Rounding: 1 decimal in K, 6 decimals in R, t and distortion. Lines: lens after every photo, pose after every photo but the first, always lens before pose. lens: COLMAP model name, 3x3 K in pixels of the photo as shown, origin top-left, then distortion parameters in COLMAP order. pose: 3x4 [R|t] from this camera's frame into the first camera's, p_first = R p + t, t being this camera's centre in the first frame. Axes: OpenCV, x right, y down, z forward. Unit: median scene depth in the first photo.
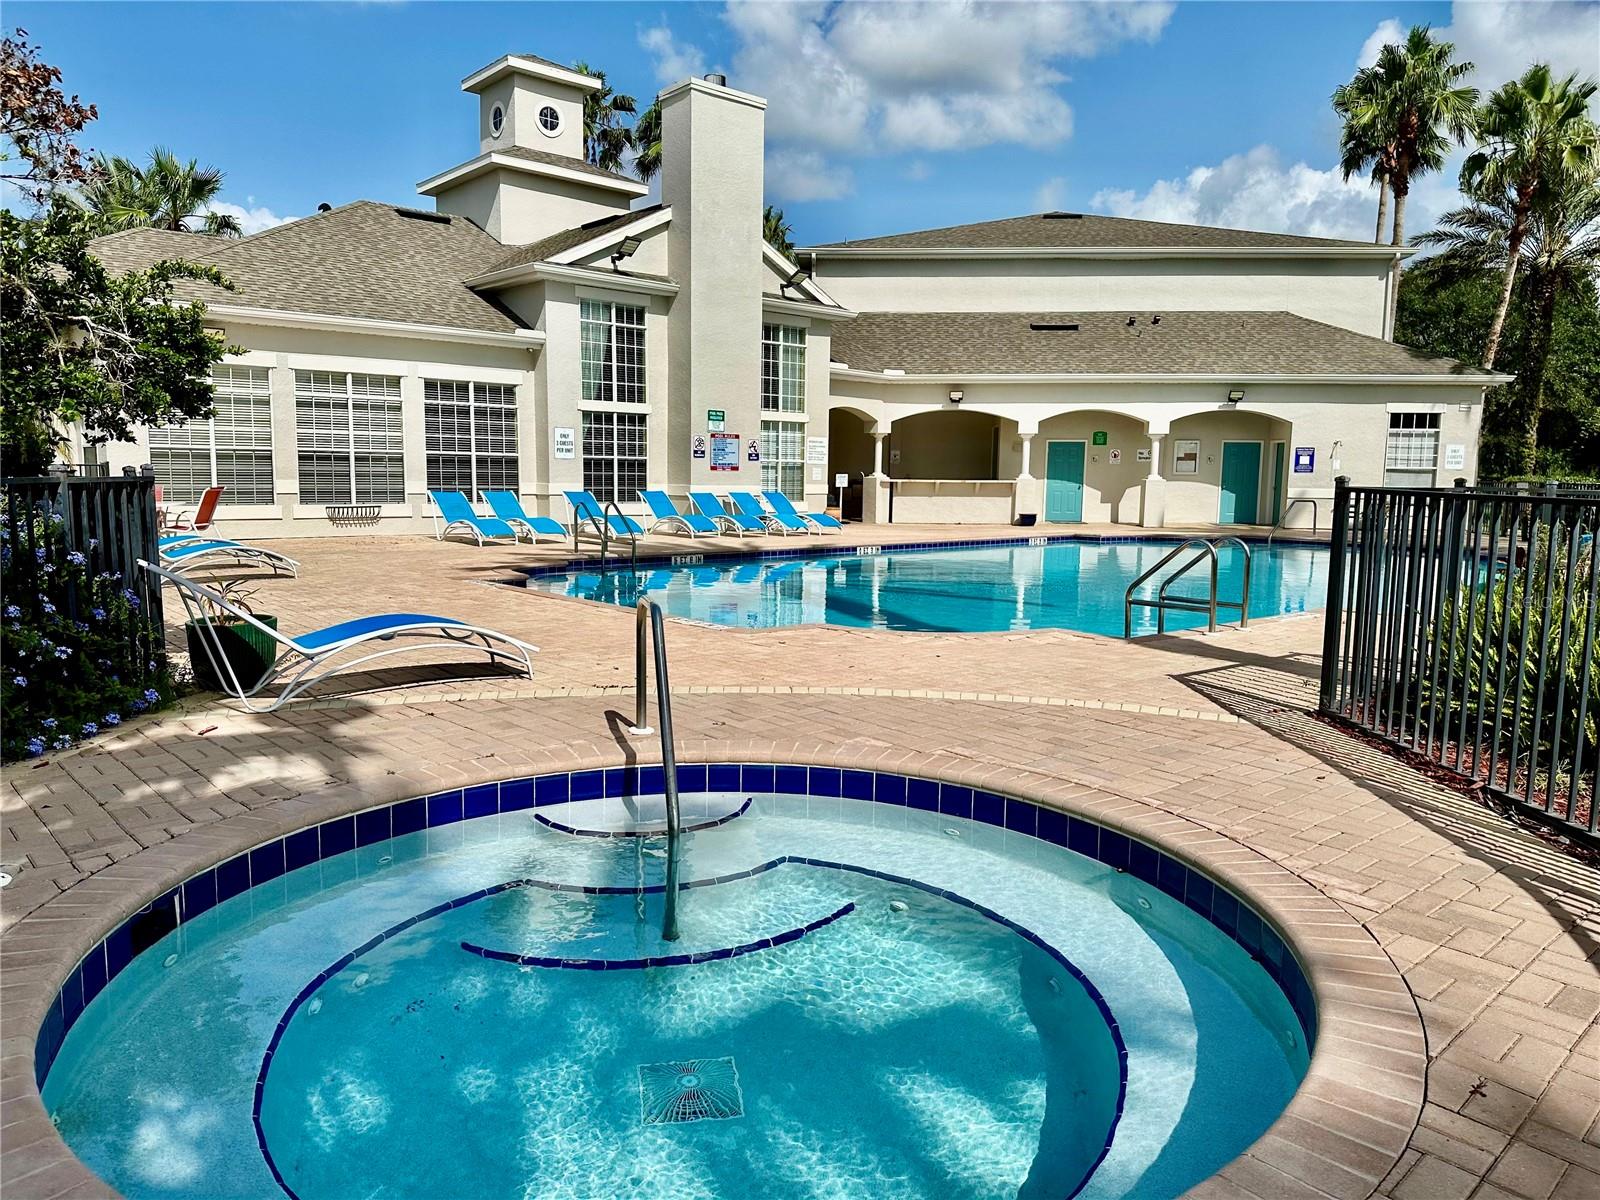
lens RADIAL K [[1088.6, 0, 800.0], [0, 1088.6, 600.0], [0, 0, 1]] dist [0.156242, -0.301559]
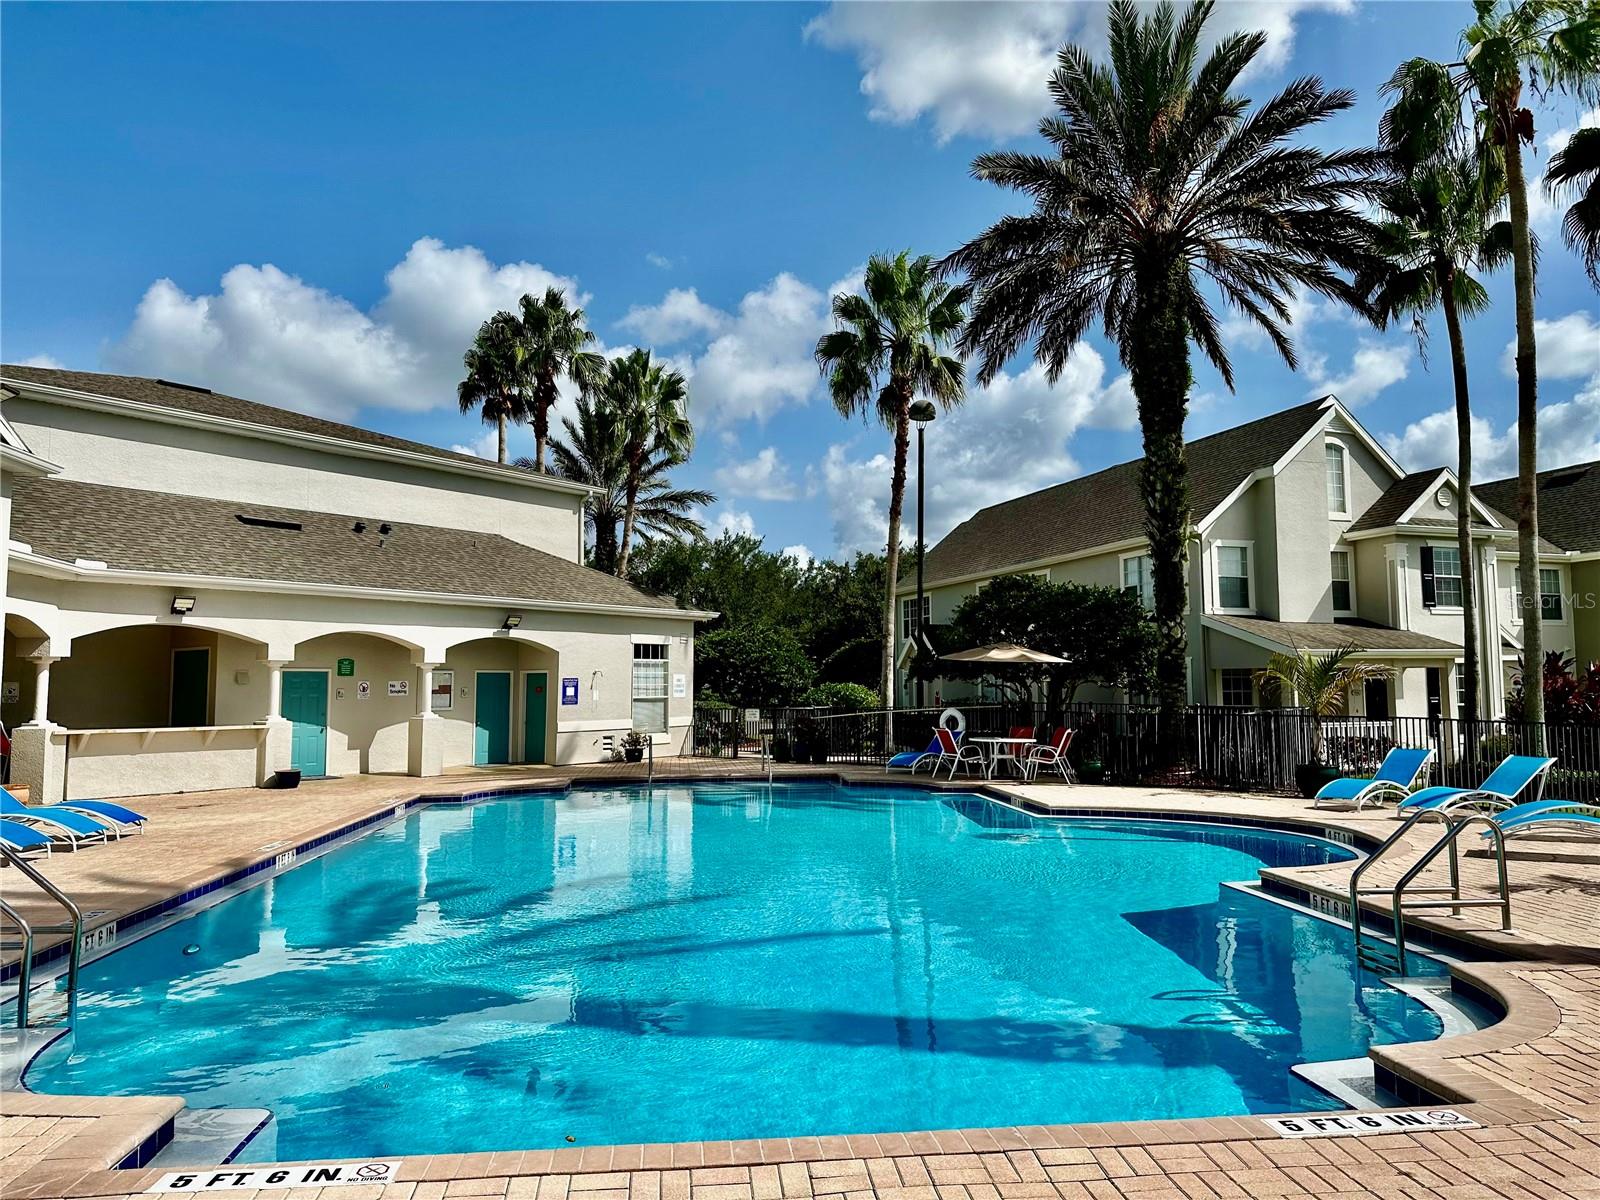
lens RADIAL K [[1105.0, 0, 800.0], [0, 1105.0, 600.0], [0, 0, 1]] dist [0.052429, -0.057873]
pose [[0.575314, 0.050482, 0.816374, -0.251888], [0.108097, 0.984646, -0.137065, -0.063188], [-0.810759, 0.167103, 0.561023, 0.360776]]
